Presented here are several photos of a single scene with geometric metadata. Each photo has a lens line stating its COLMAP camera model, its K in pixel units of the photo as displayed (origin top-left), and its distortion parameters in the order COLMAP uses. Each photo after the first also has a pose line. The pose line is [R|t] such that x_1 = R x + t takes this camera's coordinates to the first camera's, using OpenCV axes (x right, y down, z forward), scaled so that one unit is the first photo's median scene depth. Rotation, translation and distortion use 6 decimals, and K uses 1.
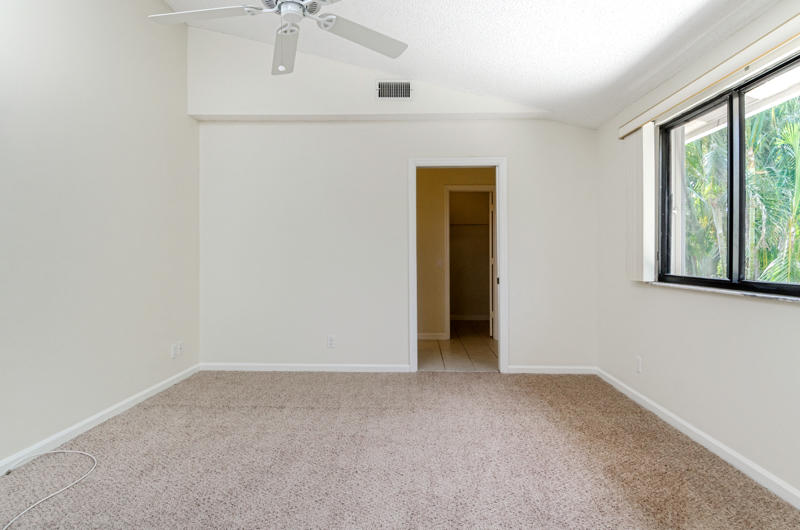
lens RADIAL K [[417.4, 0, 397.5], [0, 417.4, 249.3], [0, 0, 1]] dist [0.036336, -0.040298]
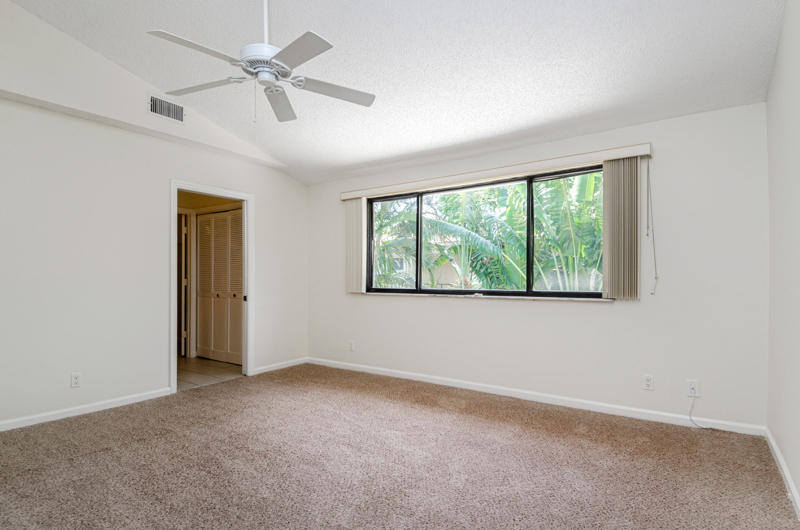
lens RADIAL K [[423.9, 0, 390.5], [0, 423.9, 268.0], [0, 0, 1]] dist [0.040311, -0.053286]
pose [[0.545356, 0.014595, 0.838077, -0.649039], [-0.010550, 0.999889, -0.010548, -0.001859], [-0.838138, -0.003089, 0.545450, 0.010824]]
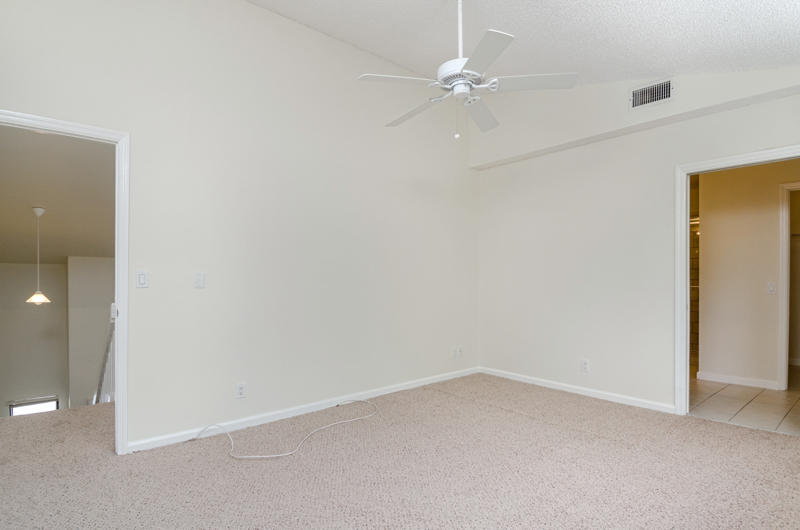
lens RADIAL K [[417.4, 0, 397.5], [0, 417.4, 249.3], [0, 0, 1]] dist [0.036336, -0.040298]
pose [[0.674979, -0.054661, -0.735810, 0.353932], [0.015824, 0.998095, -0.059629, -0.000695], [0.737667, 0.028605, 0.674558, -0.009933]]
